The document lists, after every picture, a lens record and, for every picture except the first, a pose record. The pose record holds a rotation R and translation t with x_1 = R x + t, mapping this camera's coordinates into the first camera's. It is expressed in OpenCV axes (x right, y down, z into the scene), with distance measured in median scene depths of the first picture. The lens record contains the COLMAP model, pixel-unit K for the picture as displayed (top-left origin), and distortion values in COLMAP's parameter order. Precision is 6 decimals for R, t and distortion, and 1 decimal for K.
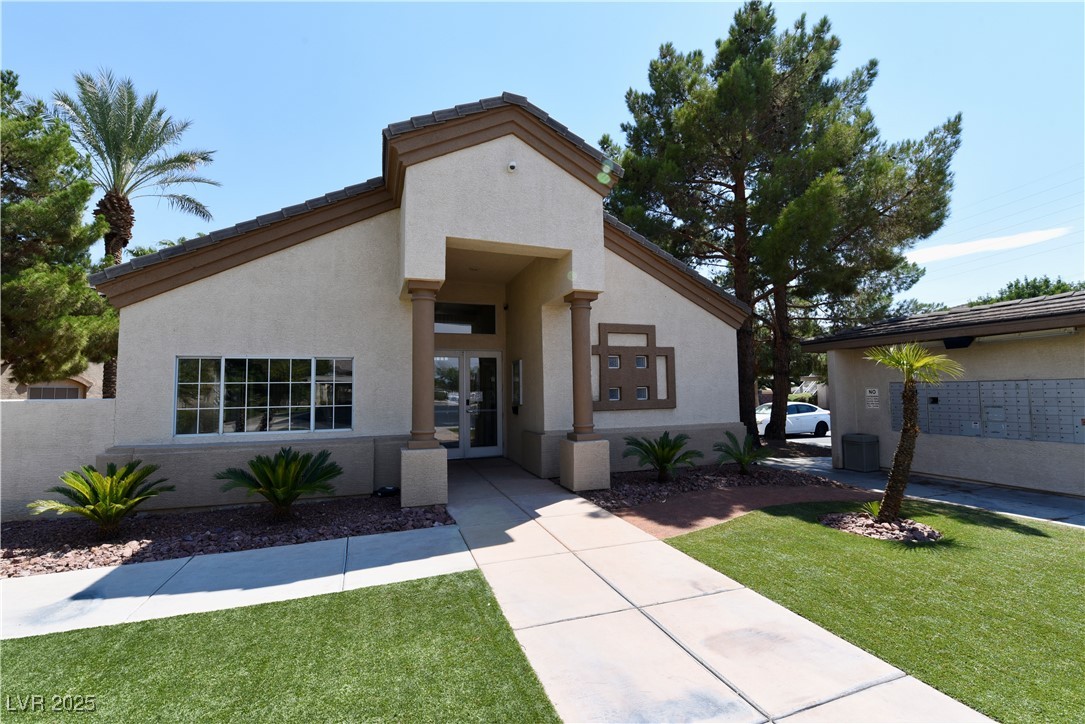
lens RADIAL K [[457.9, 0, 542.5], [0, 457.9, 362.0], [0, 0, 1]] dist [-0.001520, -0.000257]
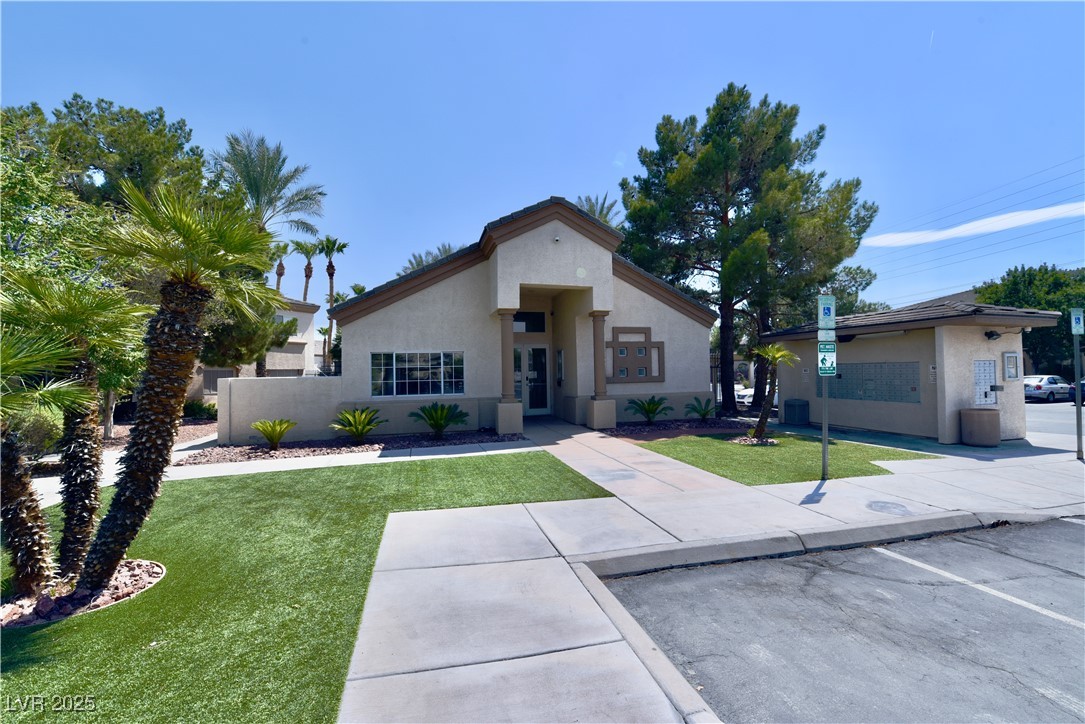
lens RADIAL K [[457.9, 0, 542.5], [0, 457.9, 362.0], [0, 0, 1]] dist [-0.001520, -0.000257]
pose [[0.996118, -0.005770, -0.087836, 0.024293], [0.009734, 0.998950, 0.044766, -0.042513], [0.087485, -0.045447, 0.995129, -0.629626]]
